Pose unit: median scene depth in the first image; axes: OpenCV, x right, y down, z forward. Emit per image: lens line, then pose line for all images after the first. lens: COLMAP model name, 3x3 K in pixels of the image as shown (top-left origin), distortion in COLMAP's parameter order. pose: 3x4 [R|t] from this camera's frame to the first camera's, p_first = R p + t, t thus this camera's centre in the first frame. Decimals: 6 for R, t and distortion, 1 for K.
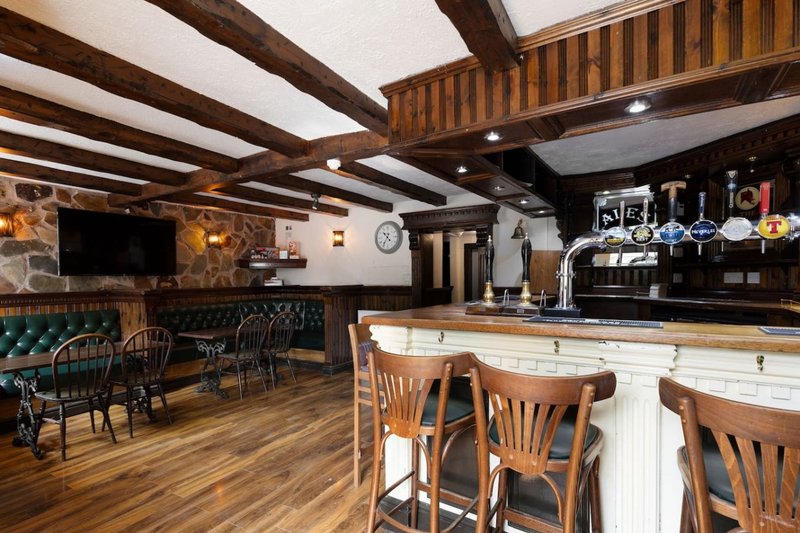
lens RADIAL K [[393.5, 0, 401.9], [0, 393.5, 288.0], [0, 0, 1]] dist [0.001895, -0.000380]
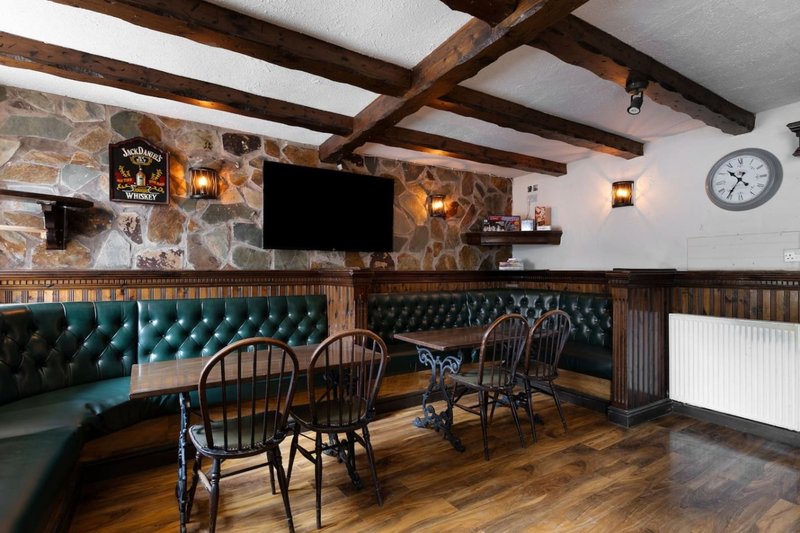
lens RADIAL K [[393.5, 0, 404.1], [0, 393.5, 273.3], [0, 0, 1]] dist [0.001895, -0.000380]
pose [[0.884247, 0.015021, -0.466777, -0.186330], [-0.023417, 0.999651, -0.012192, 0.014842], [0.466431, 0.021712, 0.884291, 0.318761]]
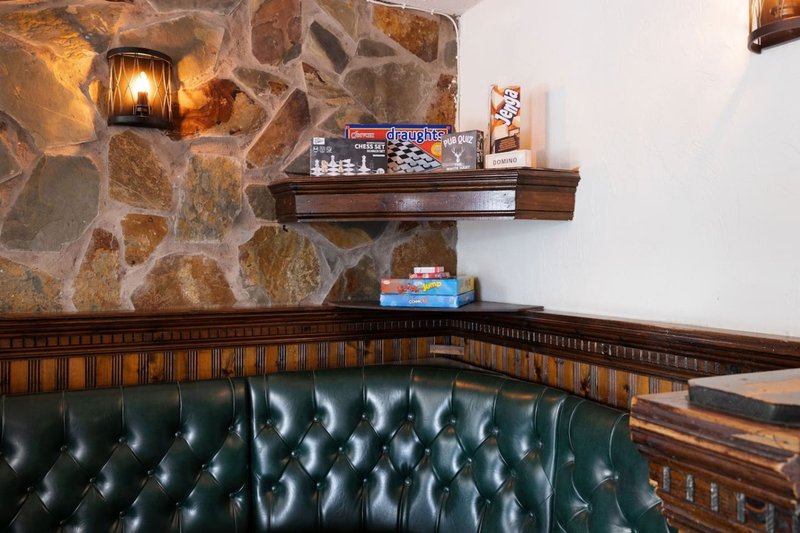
lens RADIAL K [[637.4, 0, 403.9], [0, 637.4, 267.0], [0, 0, 1]] dist [0.033272, -0.004016]
pose [[0.830924, 0.009448, -0.556305, -0.159970], [-0.024754, 0.999493, -0.020000, -0.022093], [0.555835, 0.030390, 0.830737, 0.795789]]
